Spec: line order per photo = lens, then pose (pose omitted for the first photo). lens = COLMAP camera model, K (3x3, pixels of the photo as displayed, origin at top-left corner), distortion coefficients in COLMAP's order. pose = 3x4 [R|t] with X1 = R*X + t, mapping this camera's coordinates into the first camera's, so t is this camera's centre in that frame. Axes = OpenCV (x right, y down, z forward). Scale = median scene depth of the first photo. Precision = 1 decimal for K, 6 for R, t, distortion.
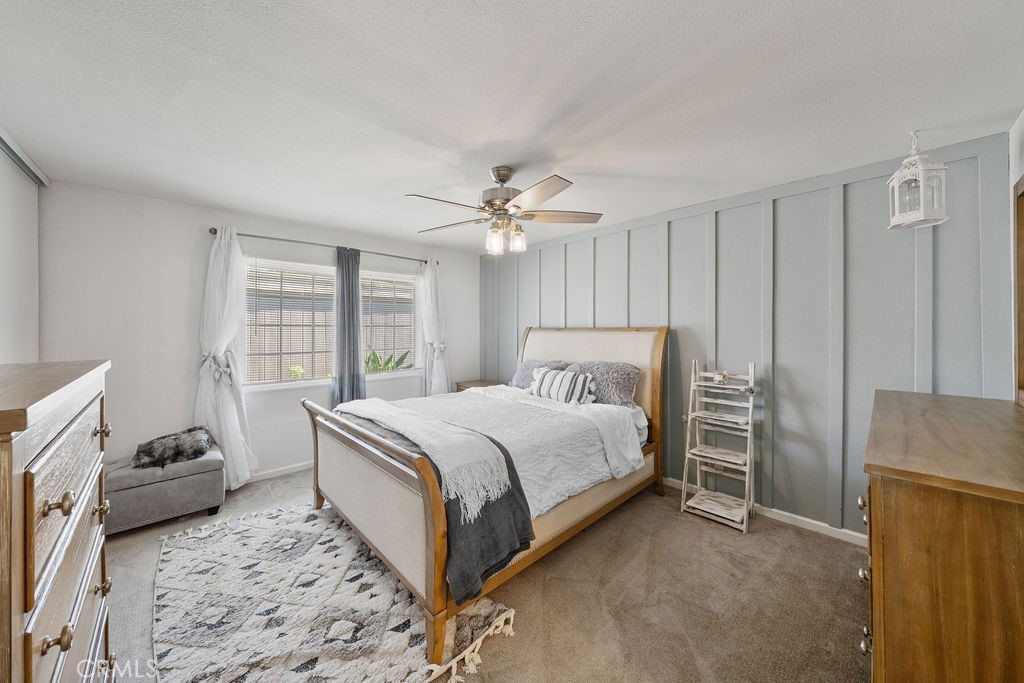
lens RADIAL K [[340.9, 0, 503.3], [0, 340.9, 328.2], [0, 0, 1]] dist [0.000078, -0.000008]
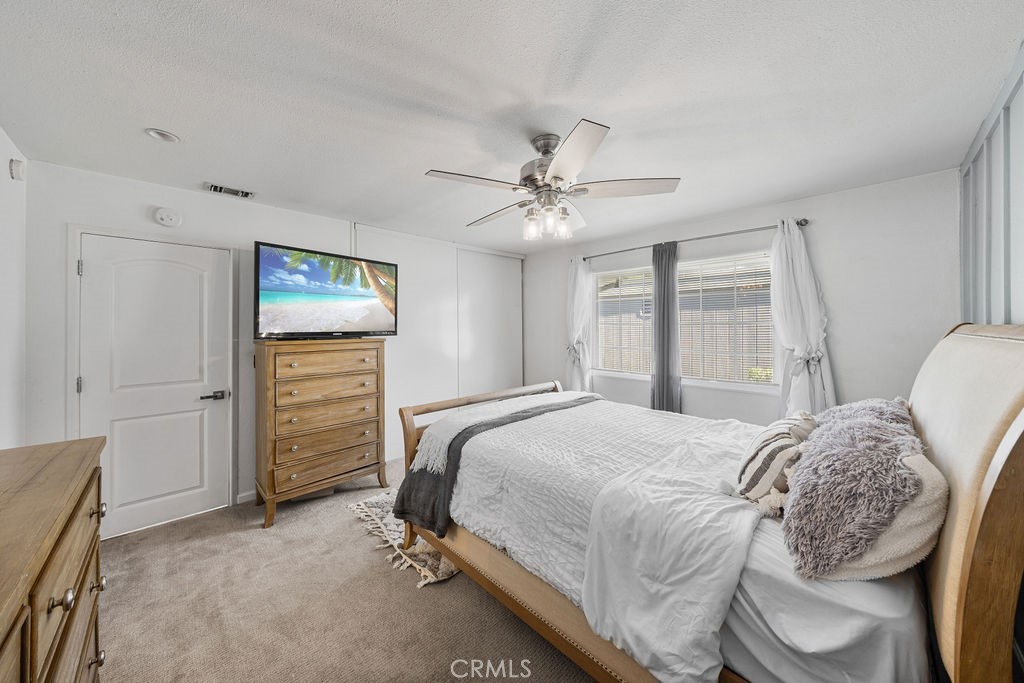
lens RADIAL K [[340.9, 0, 503.3], [0, 340.9, 328.2], [0, 0, 1]] dist [0.000078, -0.000008]
pose [[0.054001, 0.005019, -0.998528, 0.599363], [0.000548, 0.999987, 0.005056, 0.000226], [0.998541, -0.000820, 0.053997, 0.610061]]
